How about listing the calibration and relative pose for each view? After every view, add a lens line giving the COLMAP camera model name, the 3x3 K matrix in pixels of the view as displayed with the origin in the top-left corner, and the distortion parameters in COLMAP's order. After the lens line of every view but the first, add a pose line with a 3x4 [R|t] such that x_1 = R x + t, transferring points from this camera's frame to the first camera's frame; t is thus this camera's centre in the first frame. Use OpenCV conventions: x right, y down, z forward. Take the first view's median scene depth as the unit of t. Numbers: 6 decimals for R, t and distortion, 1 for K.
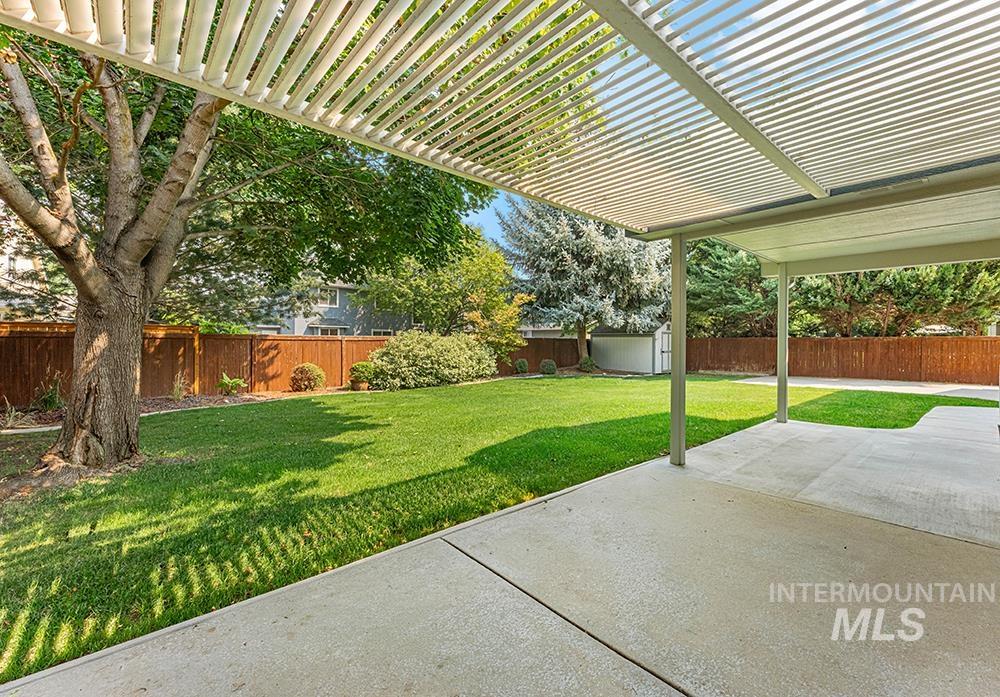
lens RADIAL K [[425.7, 0, 506.0], [0, 425.7, 342.8], [0, 0, 1]] dist [0.000053, 0.000050]
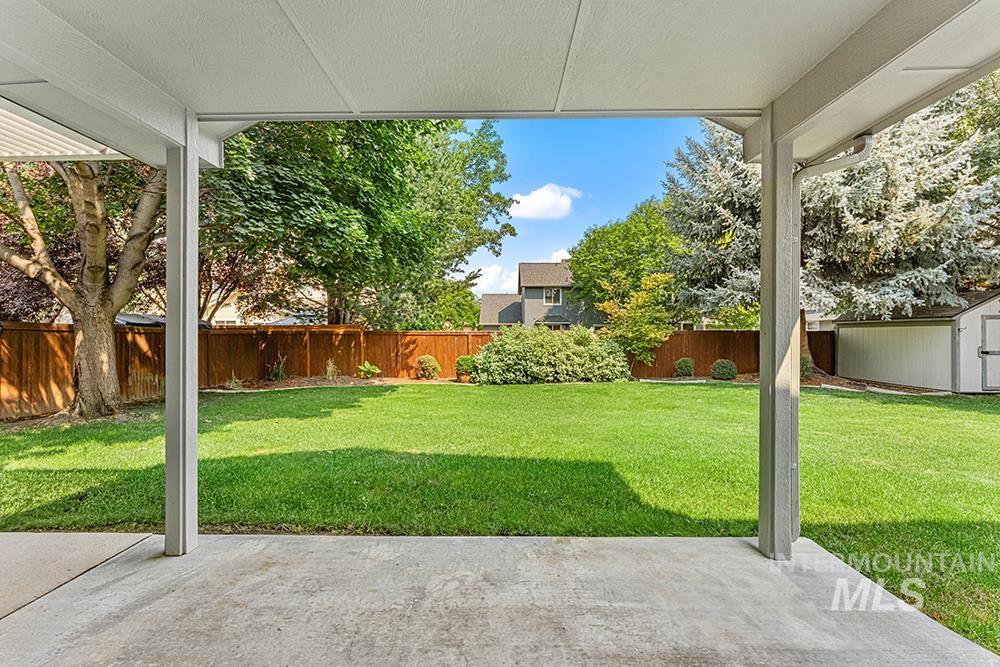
lens RADIAL K [[399.7, 0, 500.0], [0, 399.7, 333.5], [0, 0, 1]] dist [-0.001017, -0.000264]
pose [[0.736768, -0.010246, -0.676068, 0.391281], [0.002550, 0.999920, -0.012374, 0.002983], [0.676141, 0.007393, 0.736735, 0.330784]]
